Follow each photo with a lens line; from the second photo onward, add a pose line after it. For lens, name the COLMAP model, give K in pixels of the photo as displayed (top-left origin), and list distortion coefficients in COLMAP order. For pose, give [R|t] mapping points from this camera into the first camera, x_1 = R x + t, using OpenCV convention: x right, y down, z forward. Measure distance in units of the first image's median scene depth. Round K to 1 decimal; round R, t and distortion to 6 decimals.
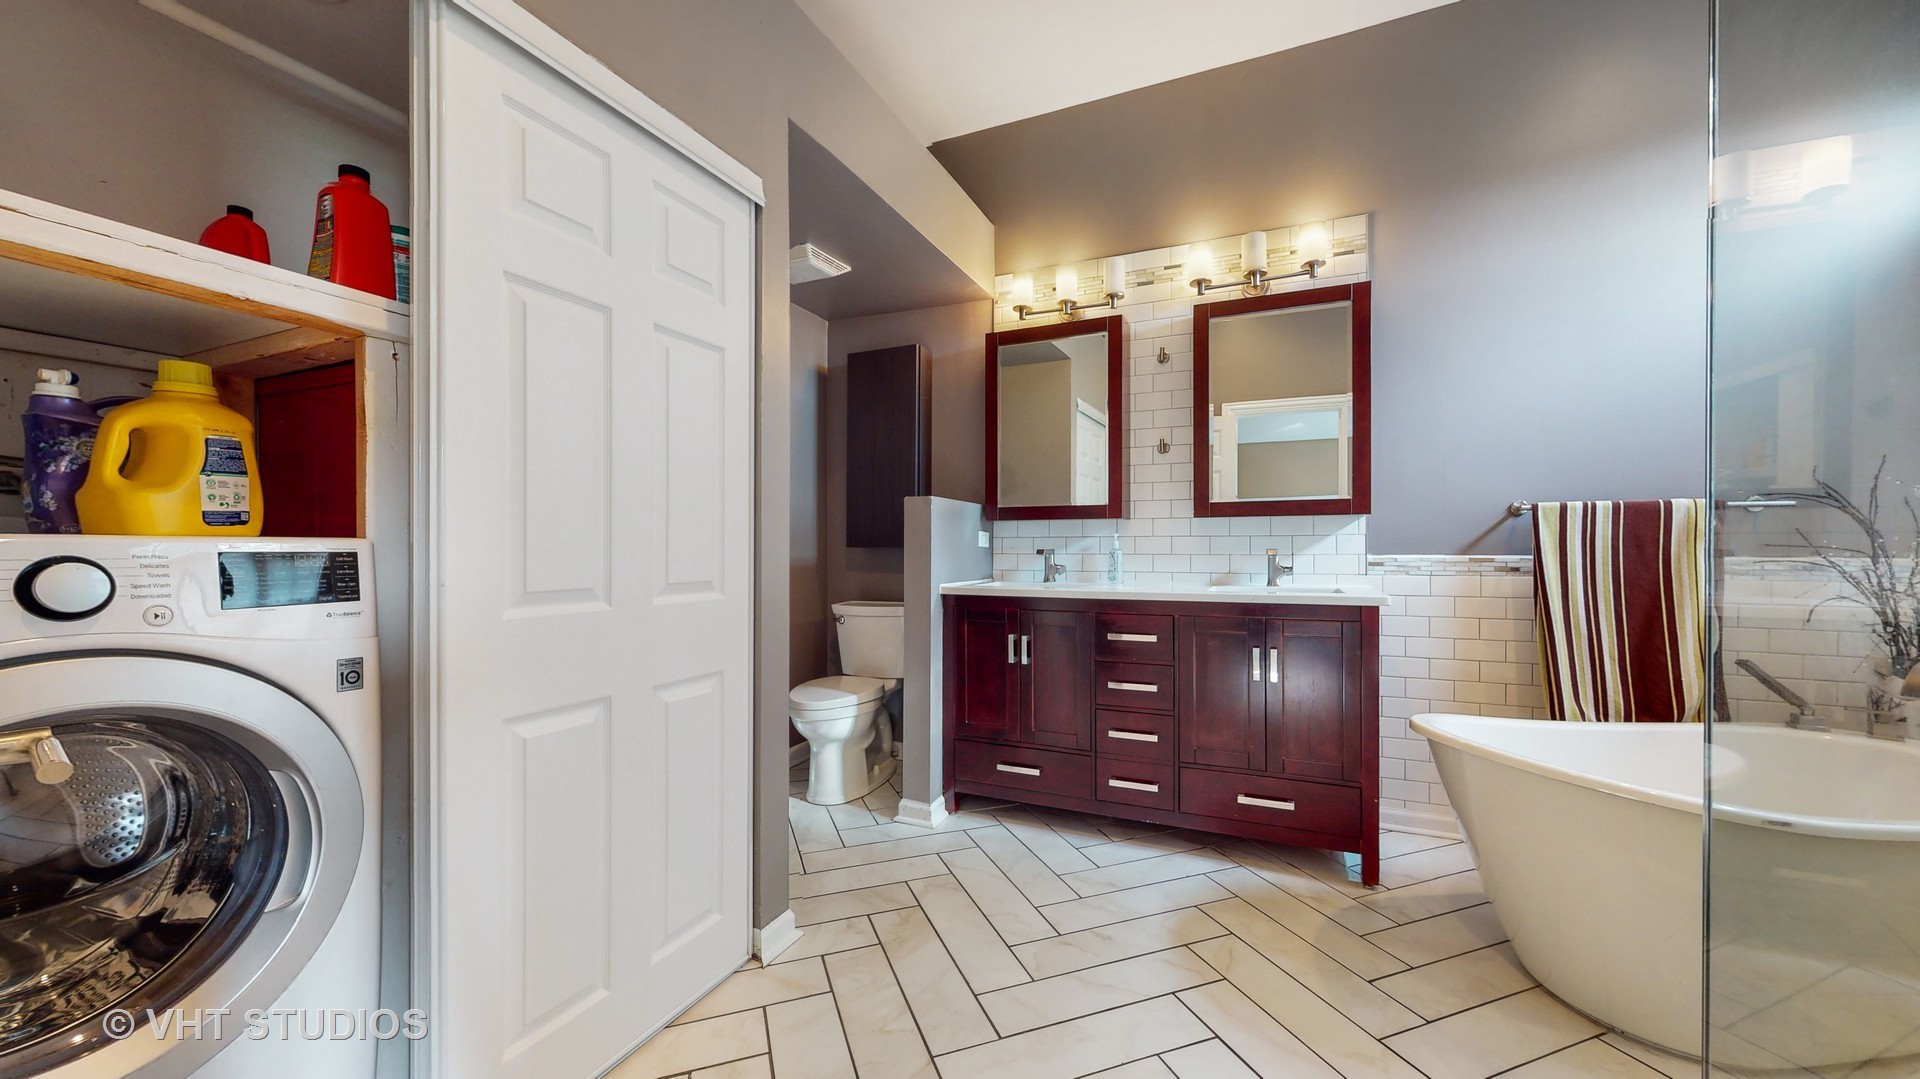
lens RADIAL K [[706.5, 0, 958.9], [0, 706.5, 540.4], [0, 0, 1]] dist [0.000036, 0.000151]
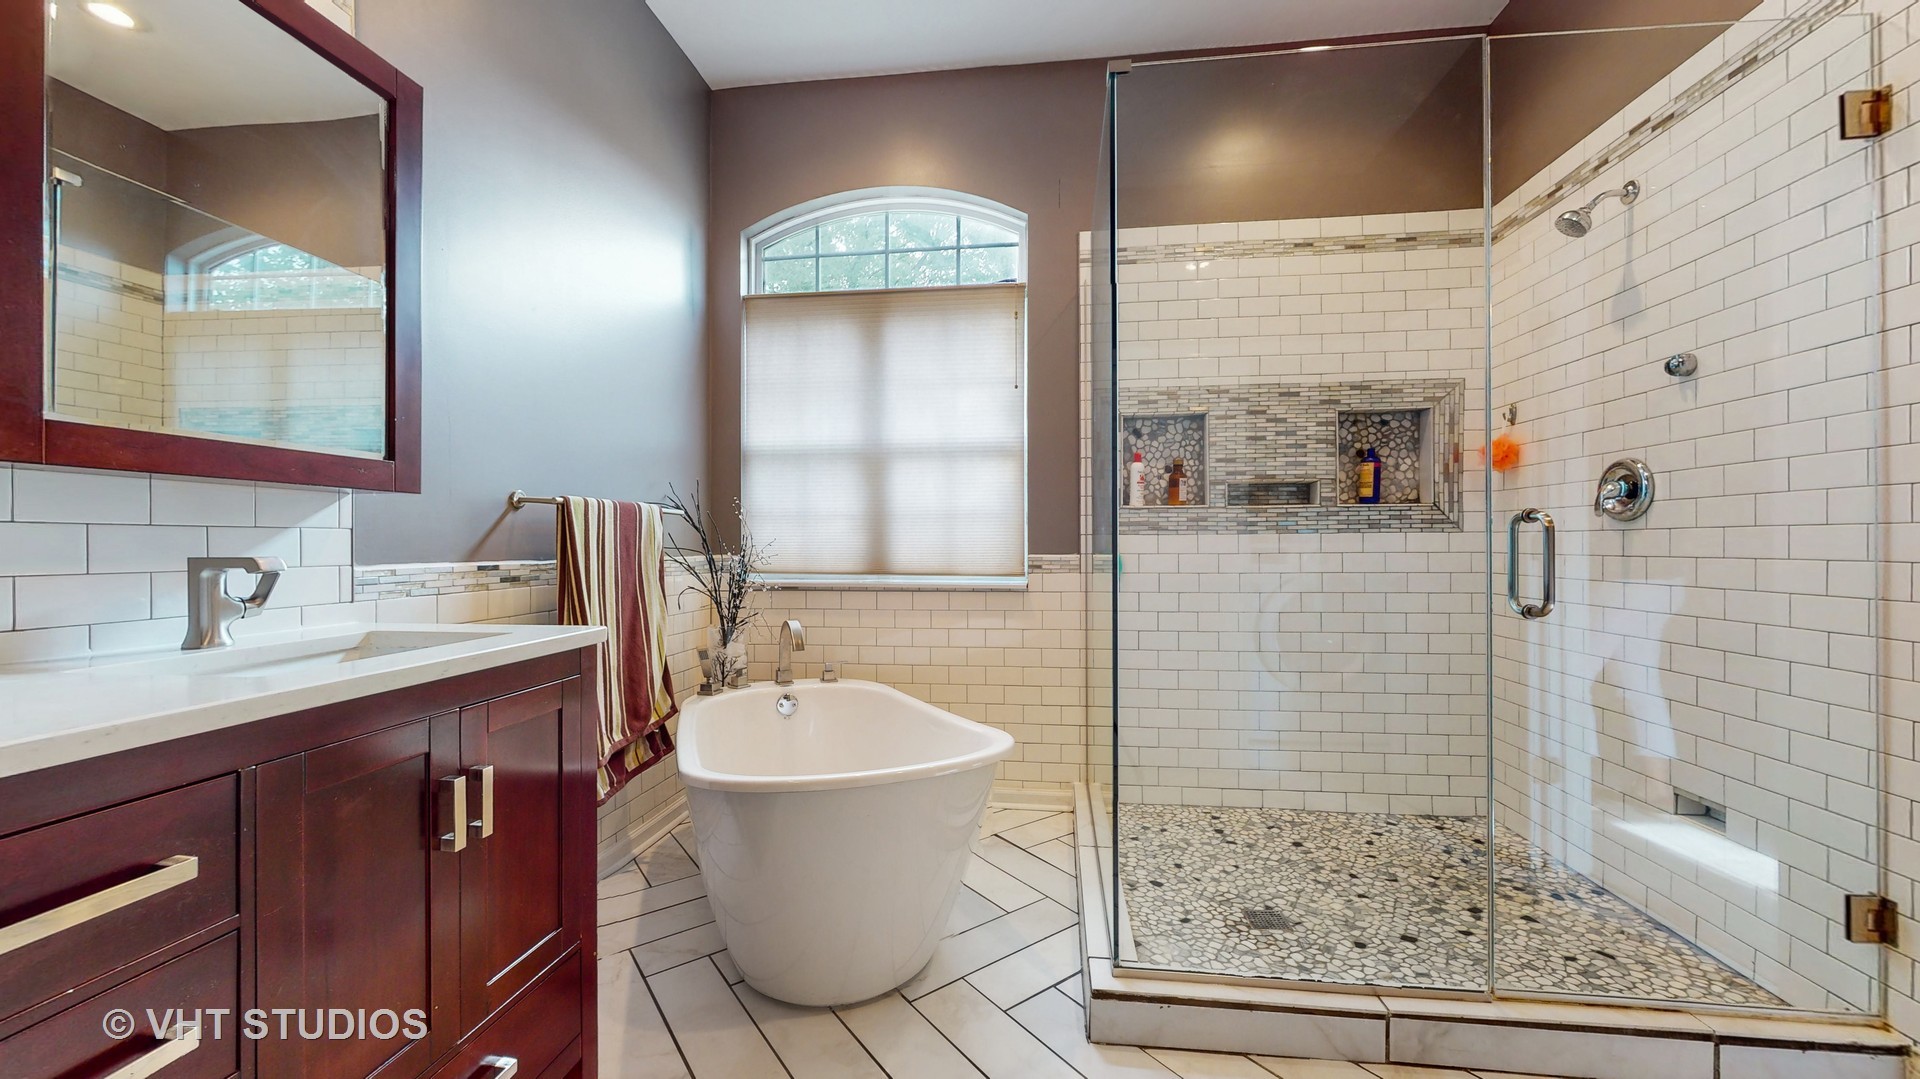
lens RADIAL K [[706.5, 0, 958.9], [0, 706.5, 540.4], [0, 0, 1]] dist [0.000036, 0.000151]
pose [[-0.292748, 0.010813, 0.956129, -0.093747], [-0.000040, 0.999936, -0.011321, 0.007695], [-0.956190, -0.003353, -0.292729, 0.761881]]
